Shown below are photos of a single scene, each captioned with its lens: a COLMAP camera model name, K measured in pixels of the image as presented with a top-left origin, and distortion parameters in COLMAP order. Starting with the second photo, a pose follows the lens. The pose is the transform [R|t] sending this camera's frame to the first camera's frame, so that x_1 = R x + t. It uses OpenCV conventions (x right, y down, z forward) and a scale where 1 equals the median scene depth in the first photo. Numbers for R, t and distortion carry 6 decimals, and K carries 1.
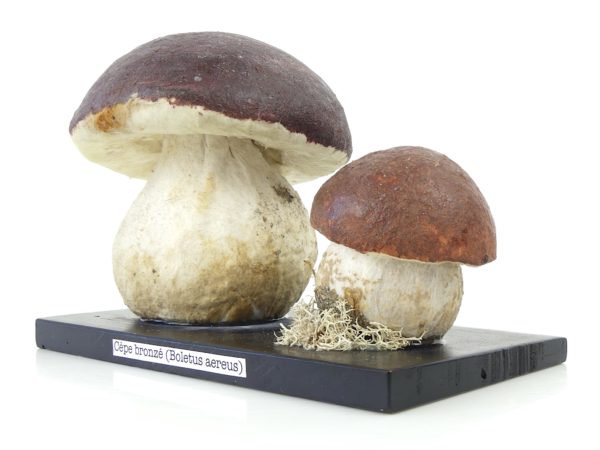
lens RADIAL K [[848.2, 0, 300.6], [0, 848.2, 223.7], [0, 0, 1]] dist [0.056868, 0.000000]
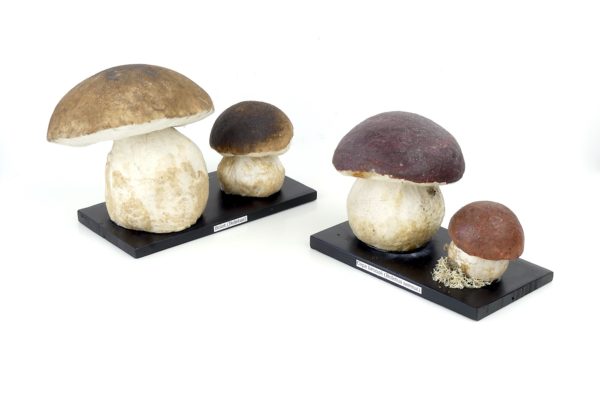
lens RADIAL K [[1090.5, 0, 299.4], [0, 1090.5, 198.9], [0, 0, 1]] dist [0.154563, 0.000000]
pose [[0.998825, 0.028111, -0.039481, -0.262321], [-0.011235, 0.926714, 0.375599, -1.127874], [0.047146, -0.374714, 0.925941, -1.691102]]
